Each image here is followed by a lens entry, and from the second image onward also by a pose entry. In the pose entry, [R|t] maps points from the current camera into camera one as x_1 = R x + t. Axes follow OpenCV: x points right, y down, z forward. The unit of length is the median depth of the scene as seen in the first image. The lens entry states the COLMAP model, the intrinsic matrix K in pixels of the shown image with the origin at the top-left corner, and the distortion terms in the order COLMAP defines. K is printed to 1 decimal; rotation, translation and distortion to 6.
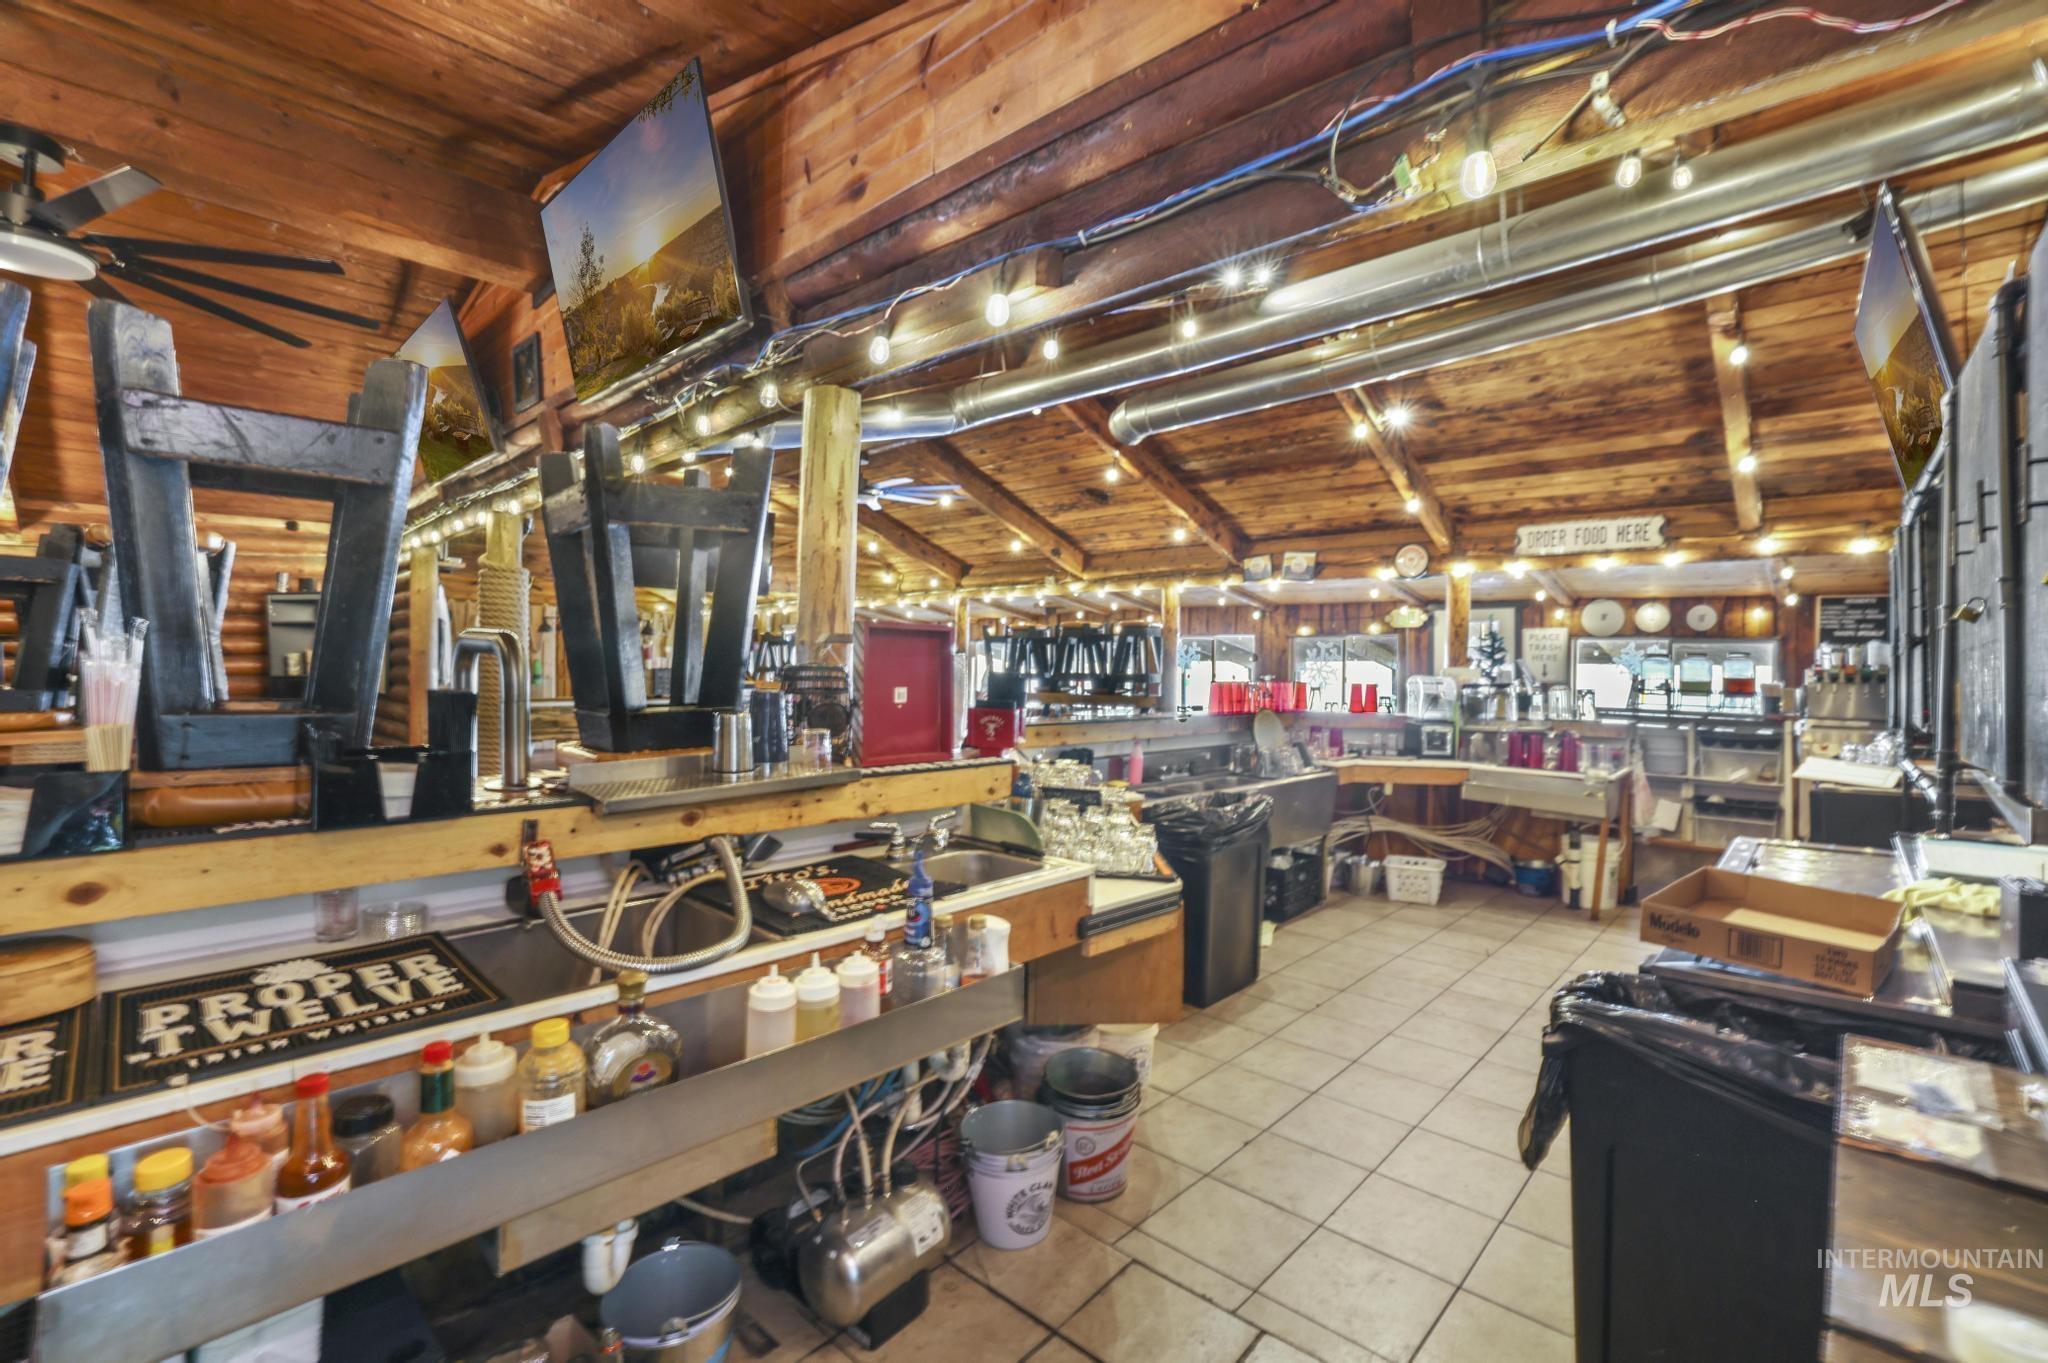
lens RADIAL K [[898.1, 0, 1014.9], [0, 898.1, 671.3], [0, 0, 1]] dist [-0.042210, 0.016605]
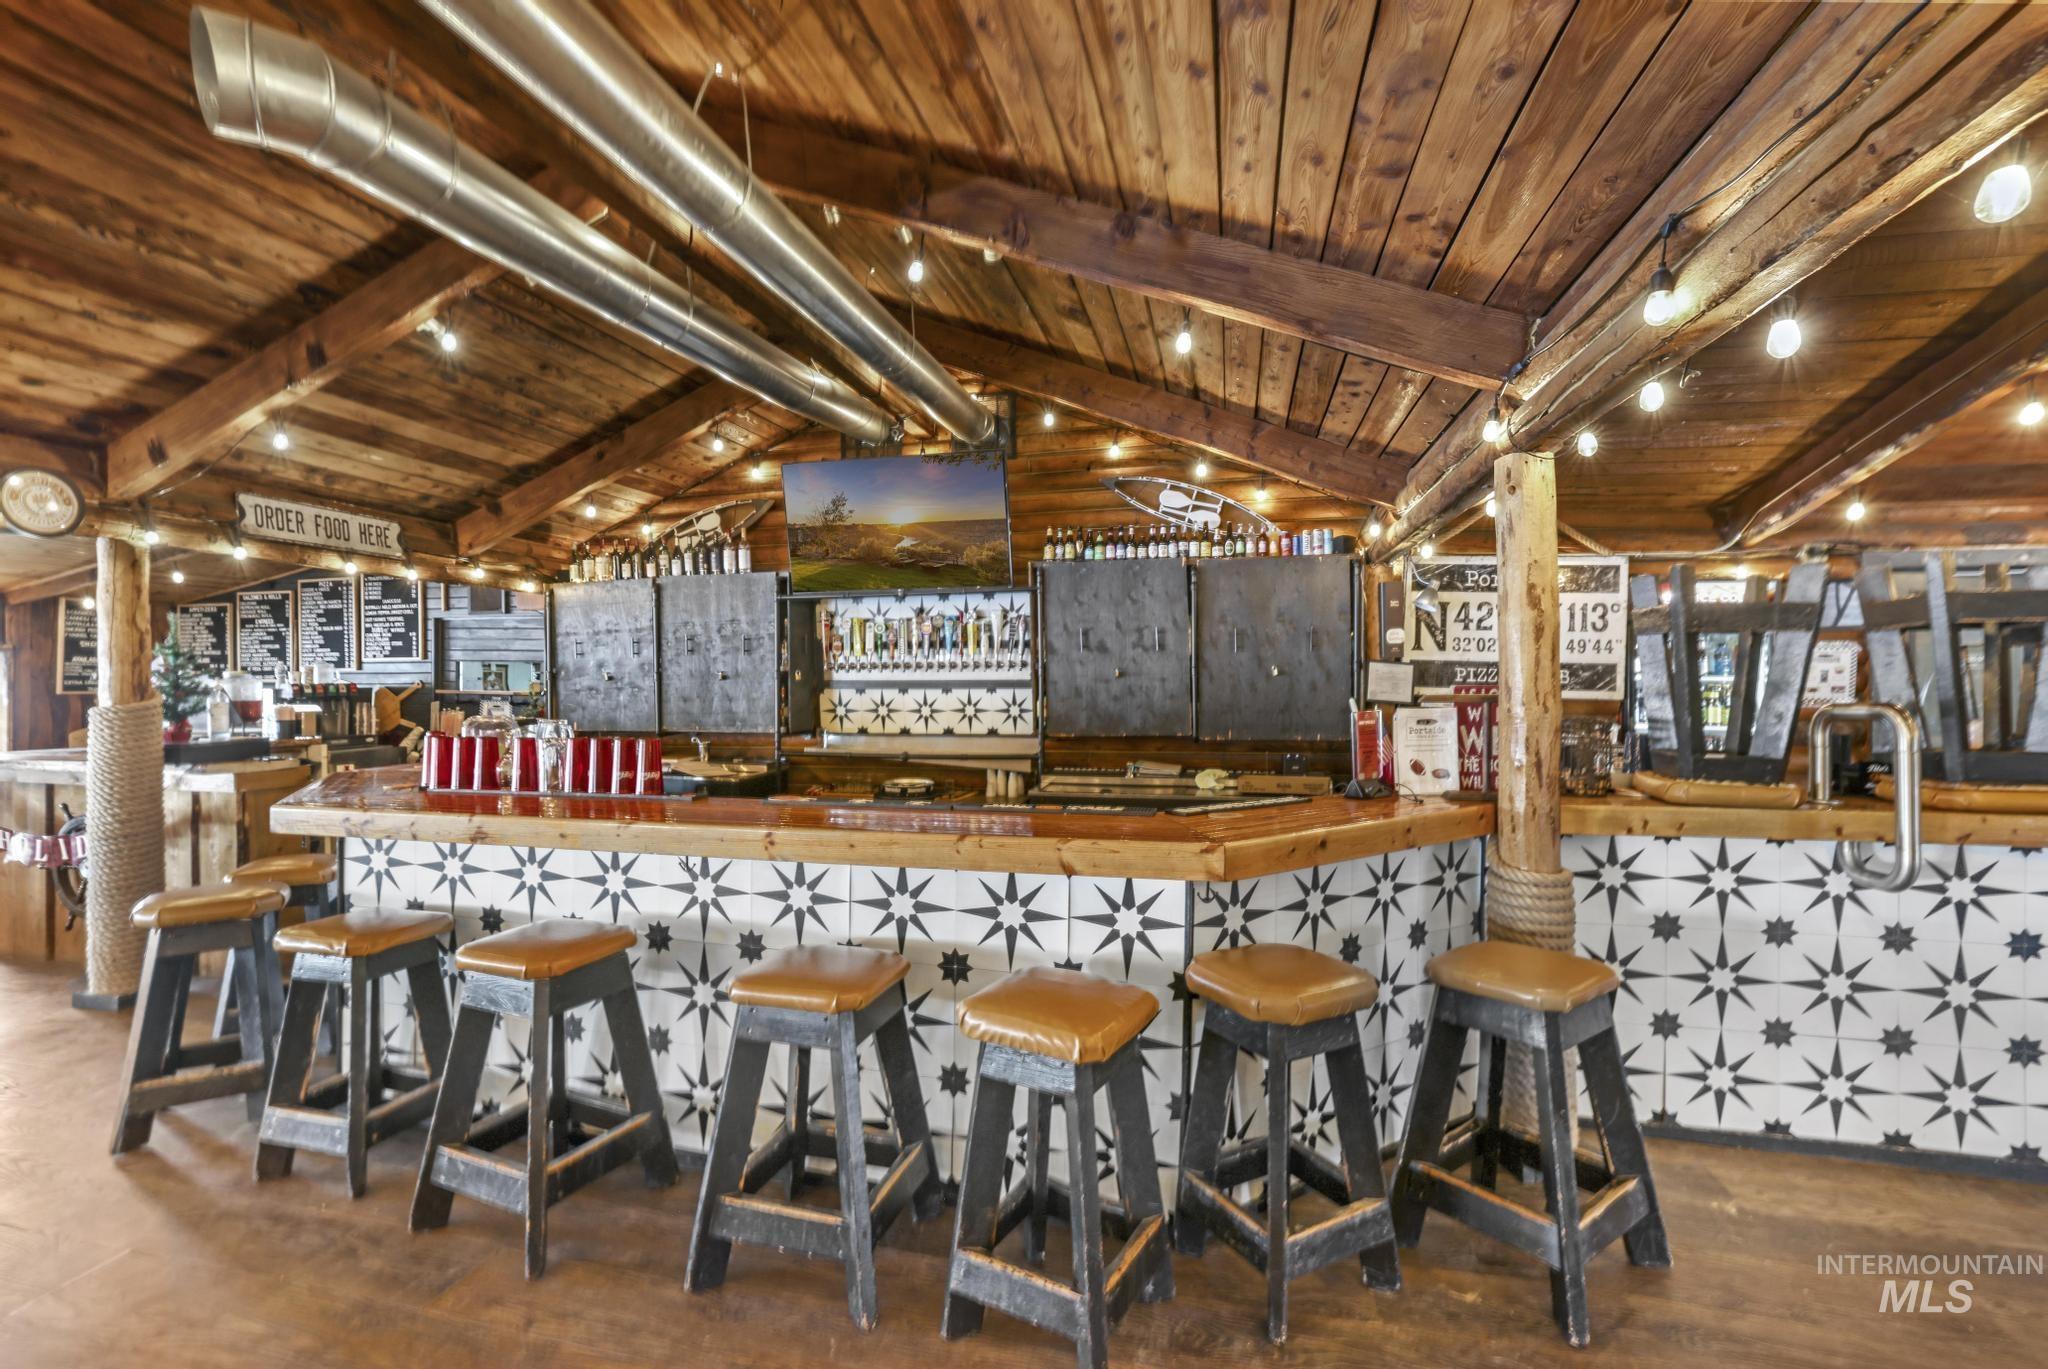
lens RADIAL K [[898.1, 0, 1014.9], [0, 898.1, 674.3], [0, 0, 1]] dist [-0.042210, 0.016605]
pose [[-0.500224, -0.010430, 0.865833, -0.217782], [-0.000977, 0.999934, 0.011481, -0.021423], [-0.865895, 0.004897, -0.500201, 0.564695]]
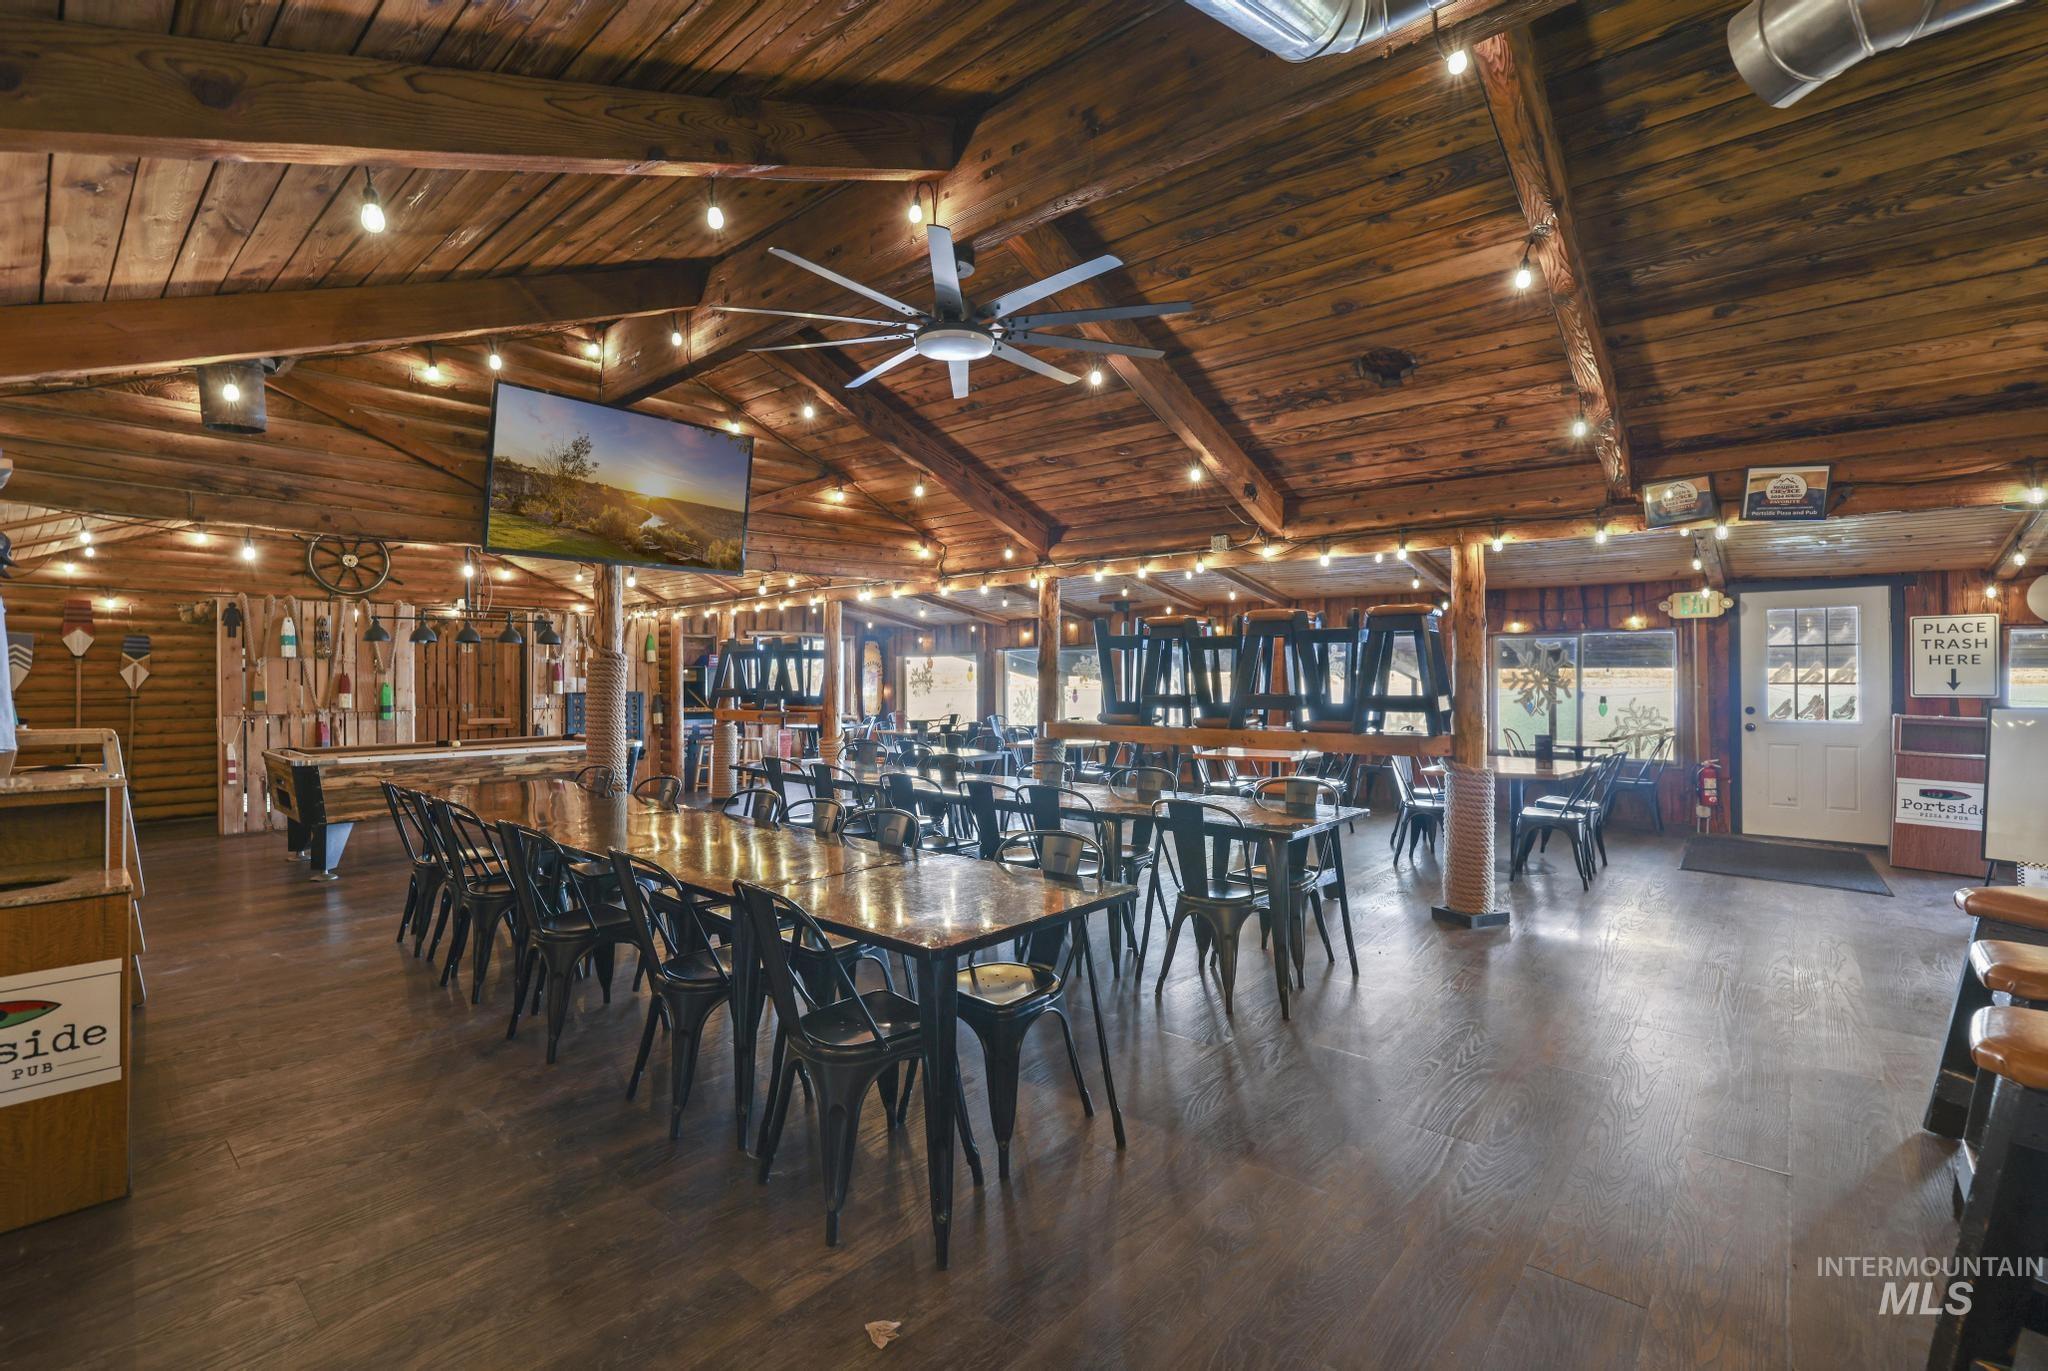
lens RADIAL K [[898.1, 0, 1014.9], [0, 898.1, 675.3], [0, 0, 1]] dist [-0.042210, 0.016605]
pose [[0.998196, -0.014817, 0.058187, -0.137585], [0.015247, 0.999860, -0.006955, -0.010419], [-0.058076, 0.007830, 0.998281, 0.414799]]
